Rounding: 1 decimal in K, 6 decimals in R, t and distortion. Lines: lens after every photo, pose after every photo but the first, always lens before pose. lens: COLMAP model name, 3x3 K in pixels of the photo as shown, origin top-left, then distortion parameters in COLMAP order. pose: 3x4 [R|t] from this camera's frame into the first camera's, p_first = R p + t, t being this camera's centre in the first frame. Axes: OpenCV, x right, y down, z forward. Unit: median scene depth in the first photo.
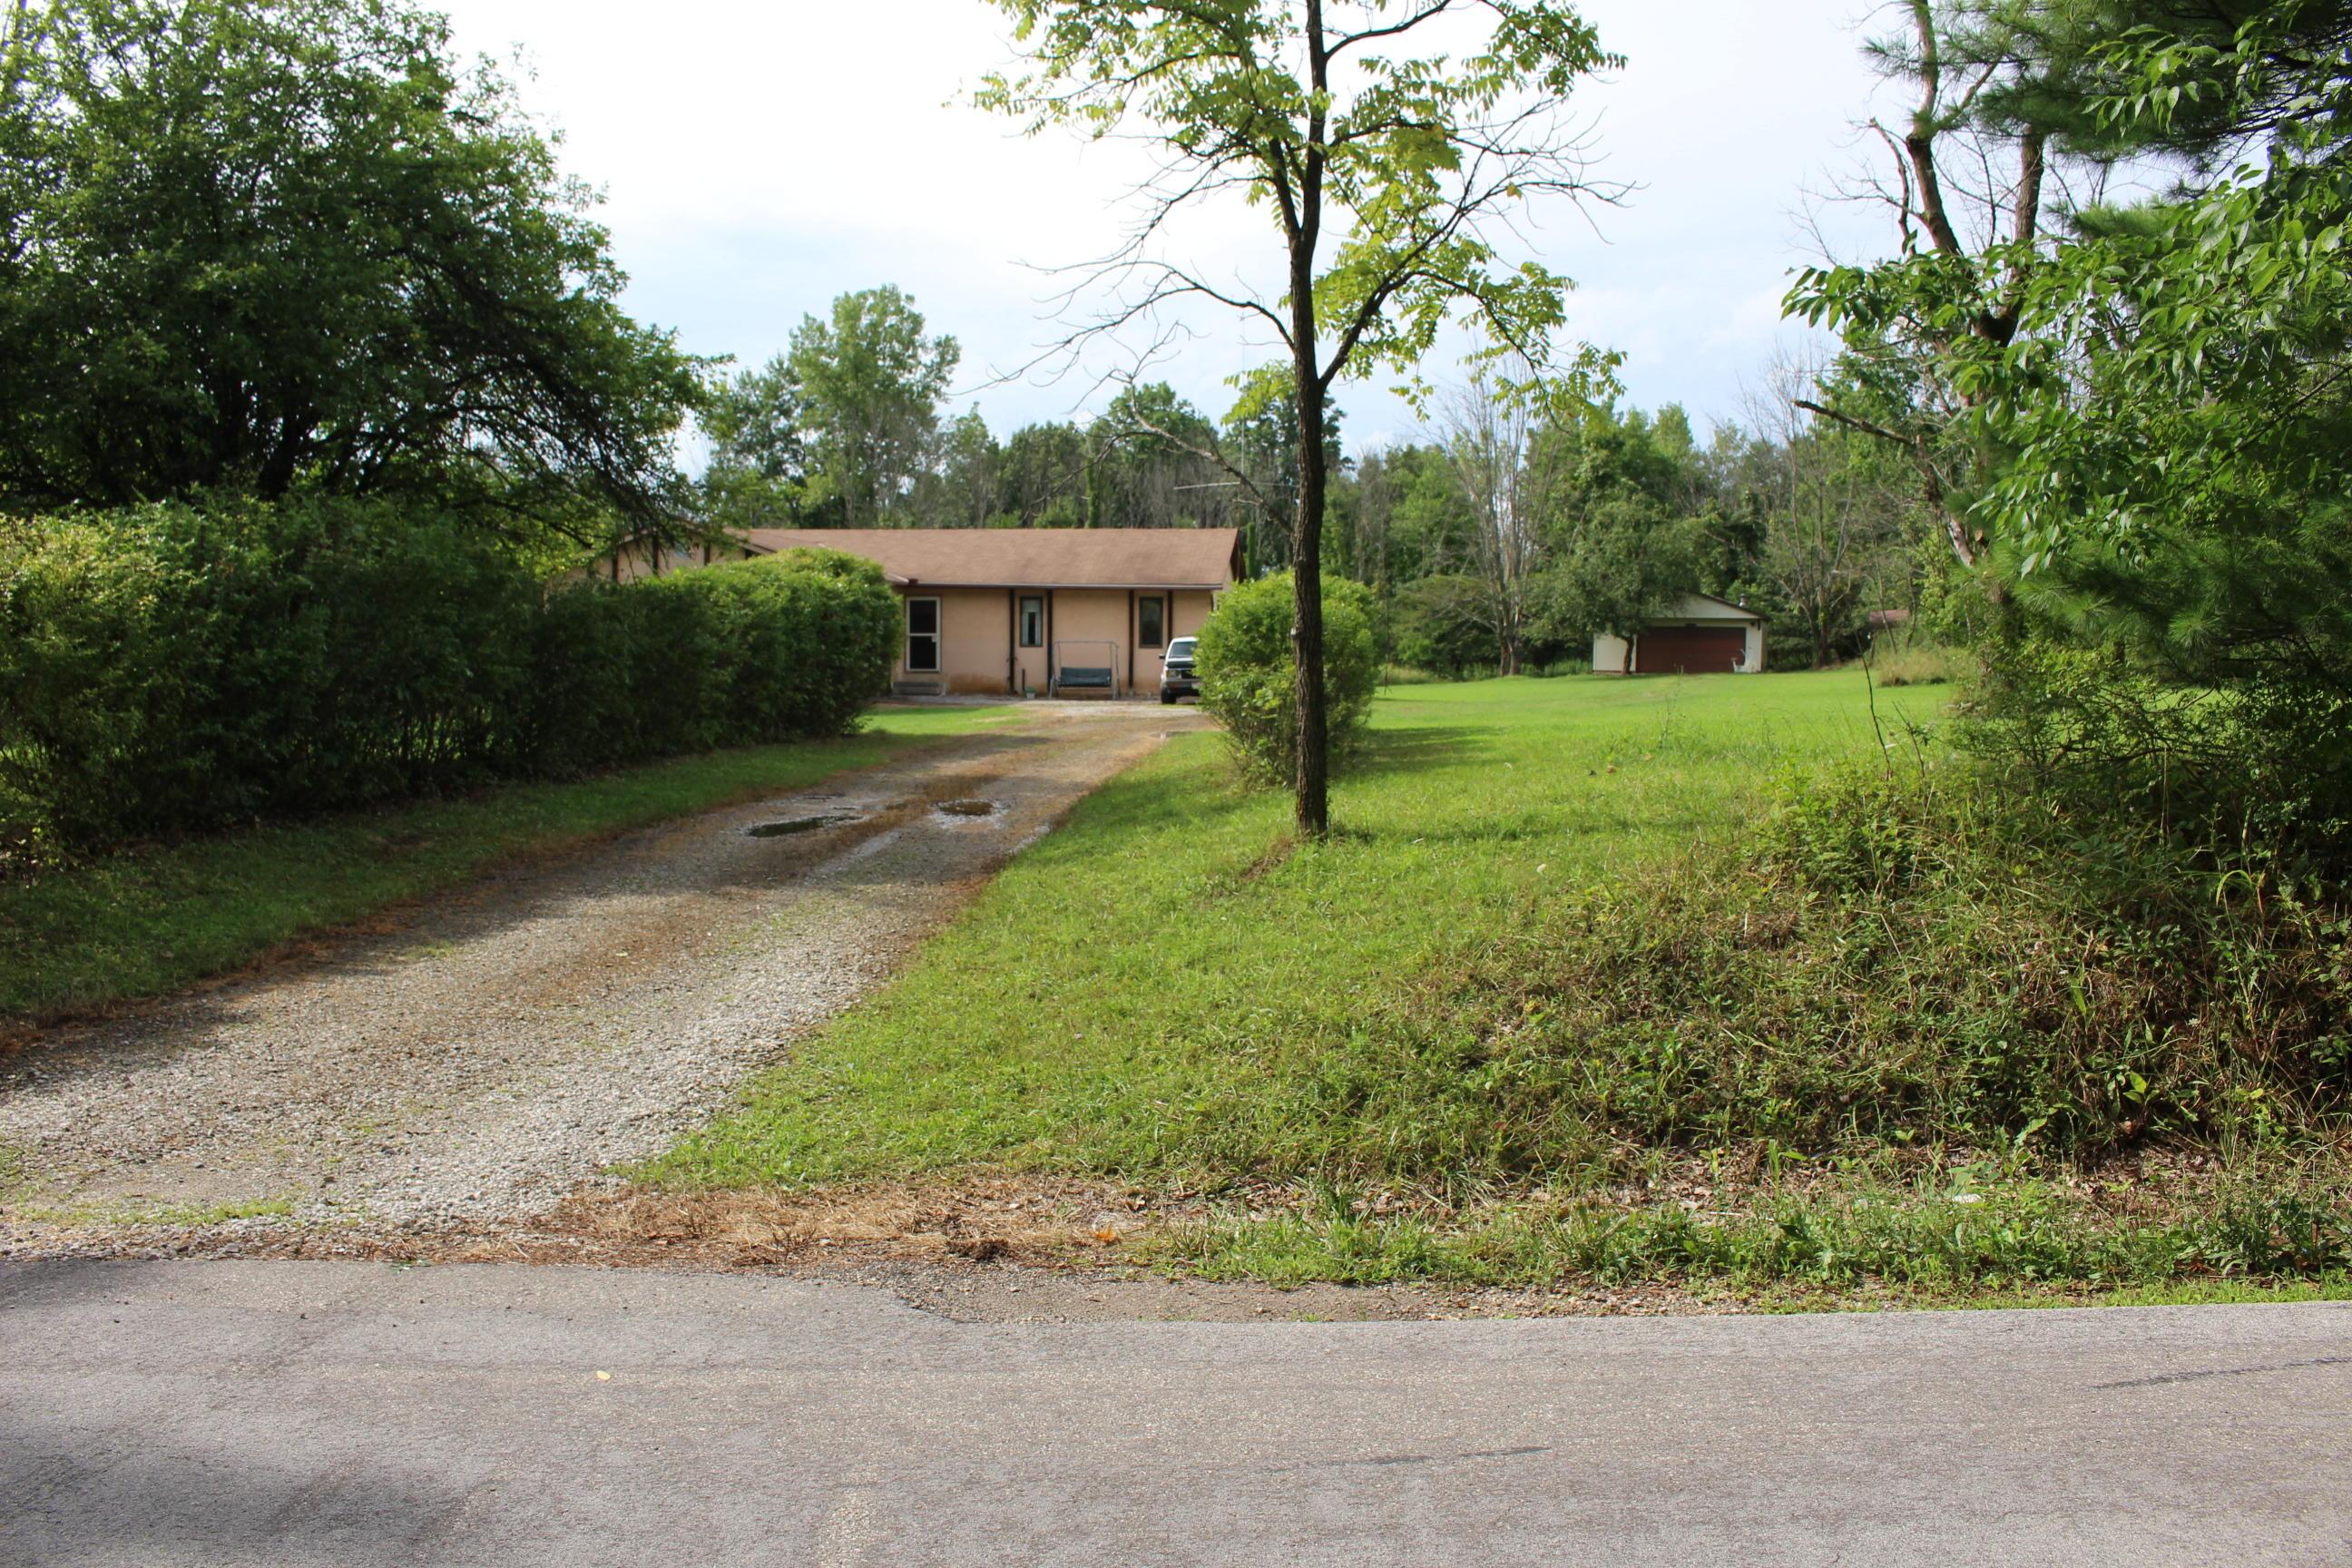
lens RADIAL K [[1928.4, 0, 1150.6], [0, 1928.4, 784.1], [0, 0, 1]] dist [-0.162299, 0.131950]
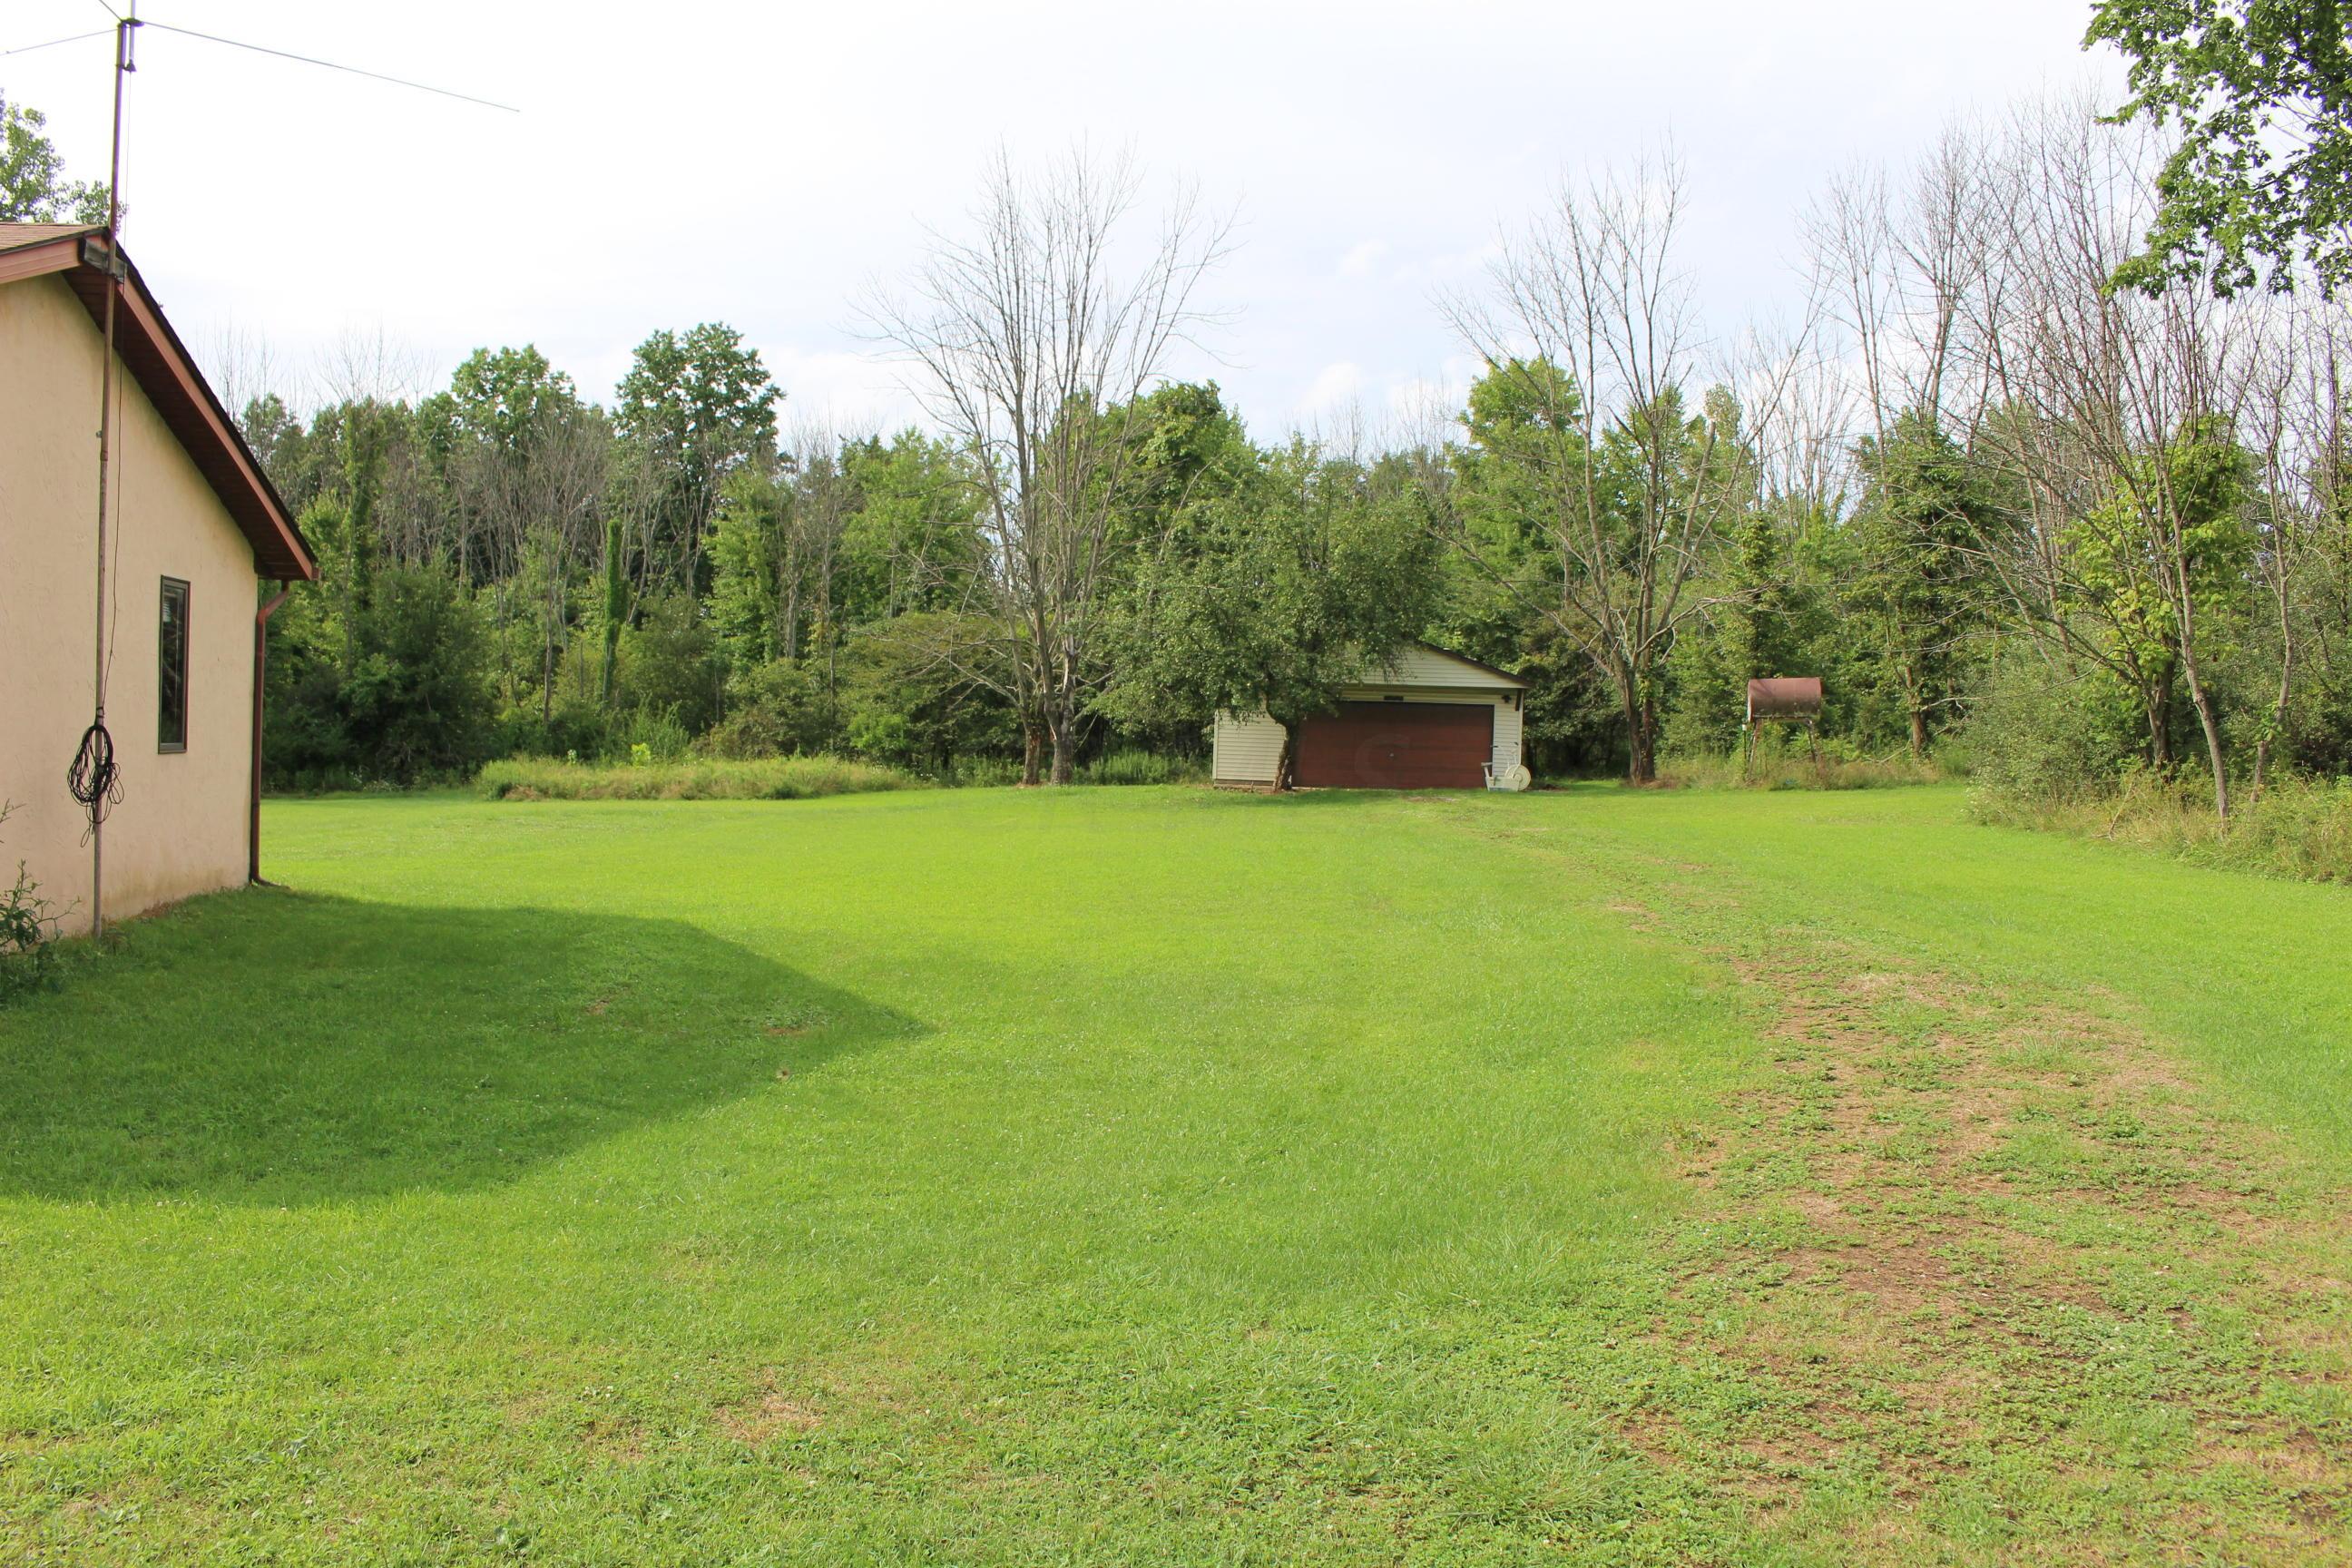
lens RADIAL K [[1930.0, 0, 1151.4], [0, 1930.0, 787.7], [0, 0, 1]] dist [-0.157849, 0.124993]
pose [[0.961142, 0.011476, 0.275817, 0.050707], [-0.001673, 0.999359, -0.035750, -0.029038], [-0.276051, 0.033899, 0.960545, 0.371895]]
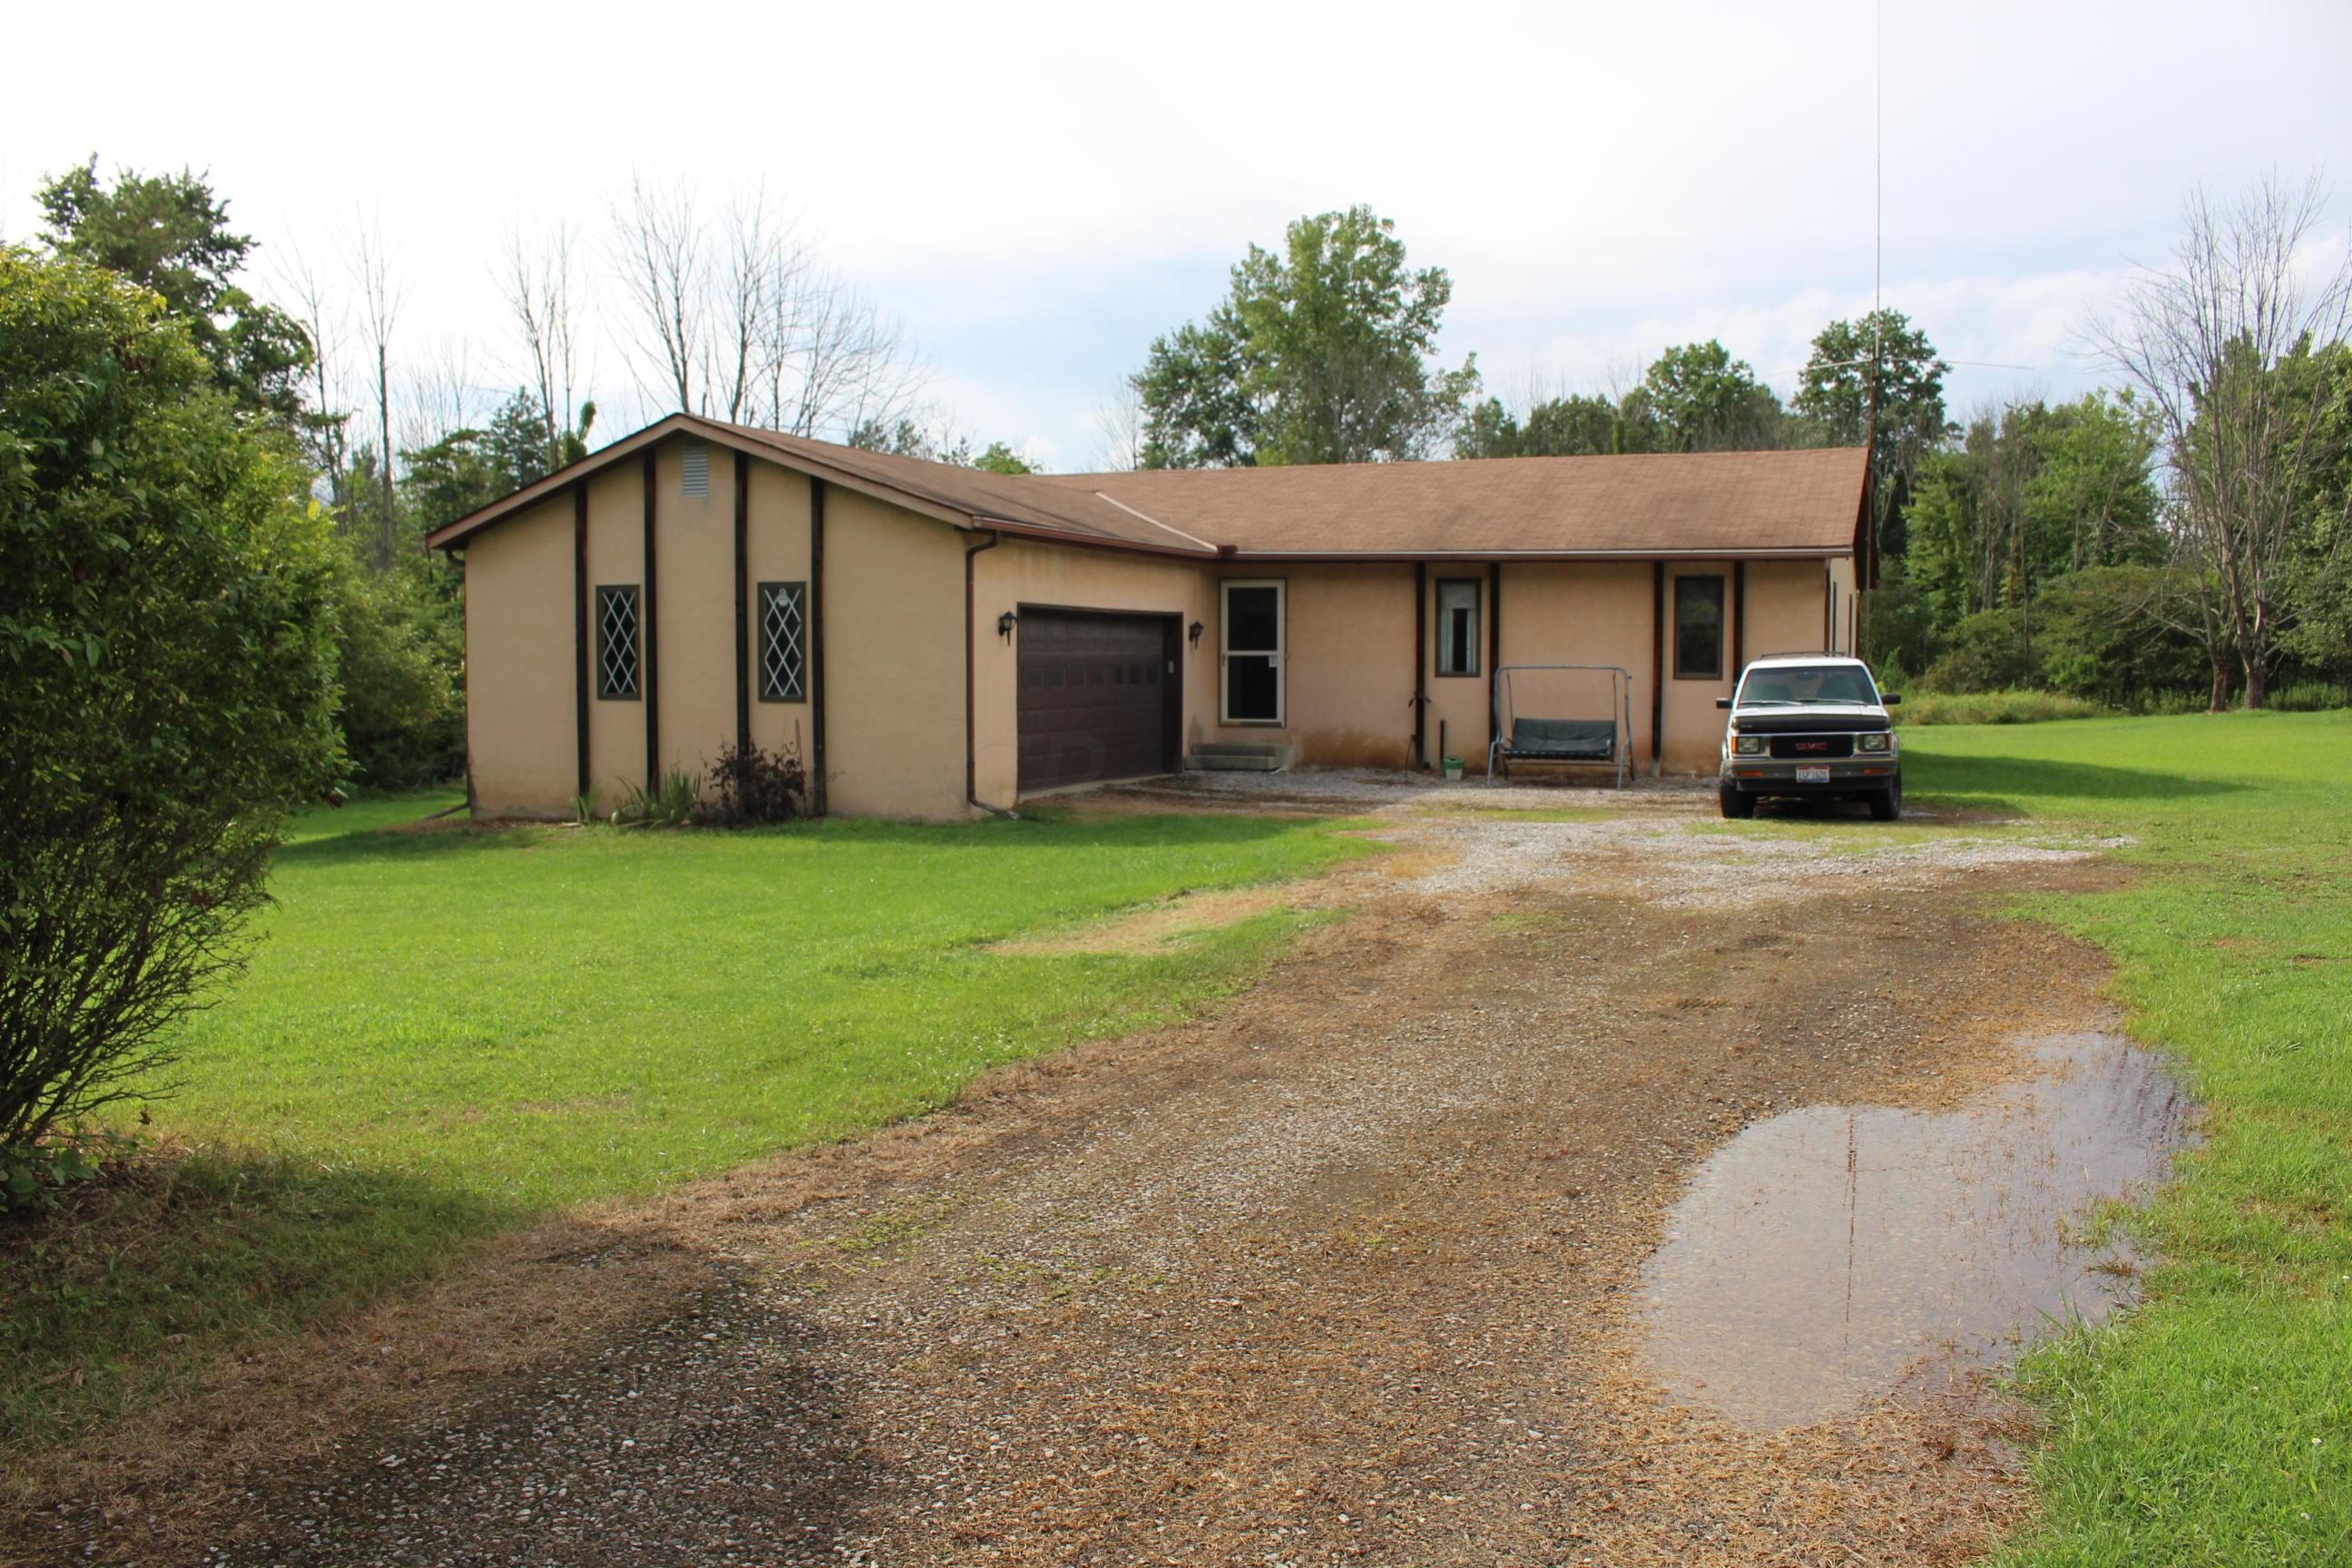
lens RADIAL K [[1922.4, 0, 1206.8], [0, 1922.4, 790.1], [0, 0, 1]] dist [-0.141958, 0.133038]
pose [[0.968383, 0.011318, -0.249210, 0.000031], [-0.012327, 0.999921, -0.002489, -0.018088], [0.249162, 0.005482, 0.968446, 0.227309]]
